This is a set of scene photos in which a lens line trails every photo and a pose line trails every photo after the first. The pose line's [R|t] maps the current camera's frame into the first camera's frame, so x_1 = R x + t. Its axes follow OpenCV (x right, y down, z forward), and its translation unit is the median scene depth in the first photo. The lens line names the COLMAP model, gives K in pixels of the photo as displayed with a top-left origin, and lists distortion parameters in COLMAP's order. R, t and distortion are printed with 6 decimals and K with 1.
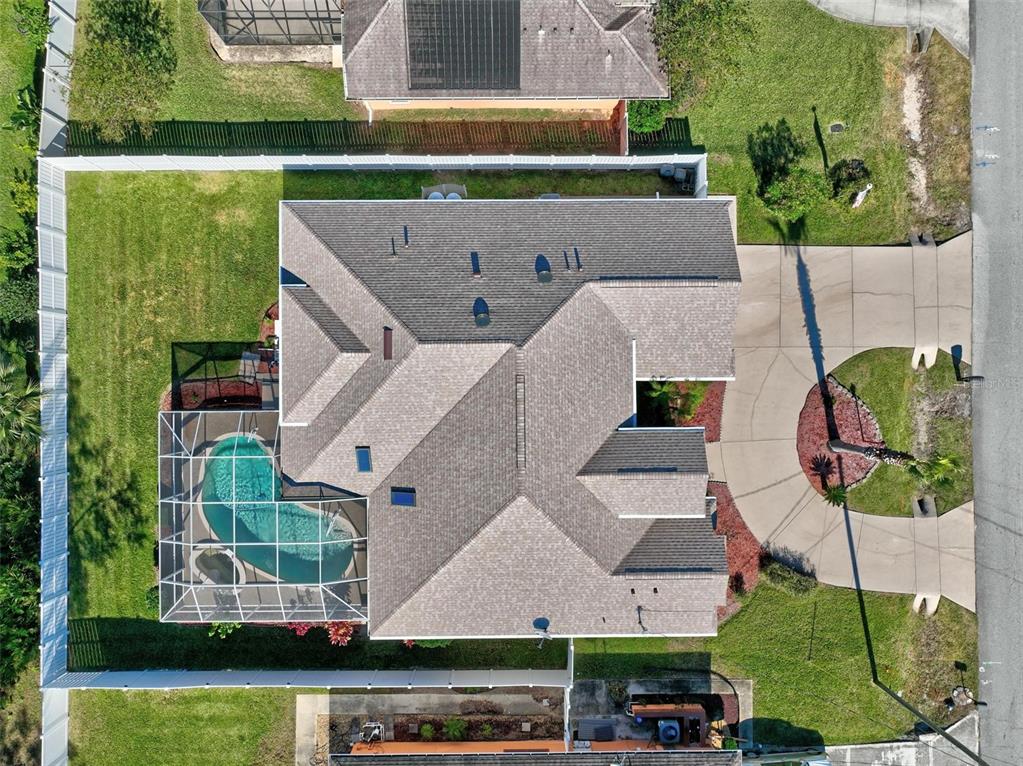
lens RADIAL K [[720.7, 0, 511.5], [0, 720.7, 385.1], [0, 0, 1]] dist [-0.006898, 0.026781]
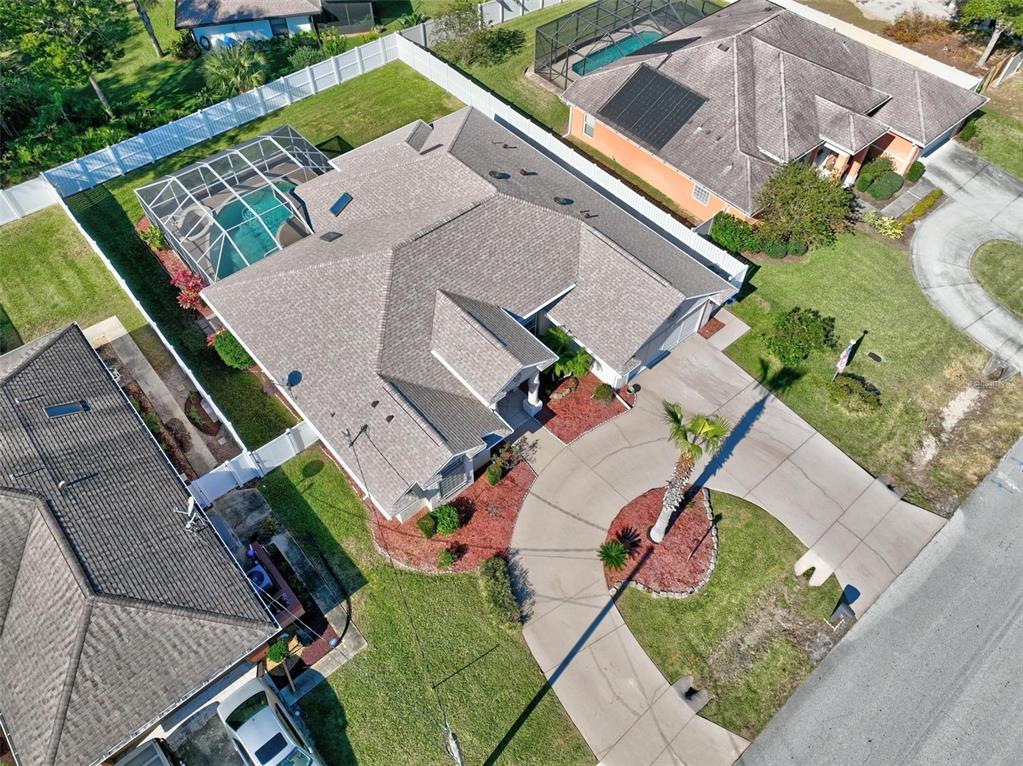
lens RADIAL K [[720.7, 0, 511.5], [0, 720.7, 385.1], [0, 0, 1]] dist [-0.006898, 0.026781]
pose [[0.647175, 0.607542, -0.460496, 0.619557], [-0.762333, 0.518488, -0.387322, 0.447047], [0.003447, 0.601717, 0.798702, 0.222246]]
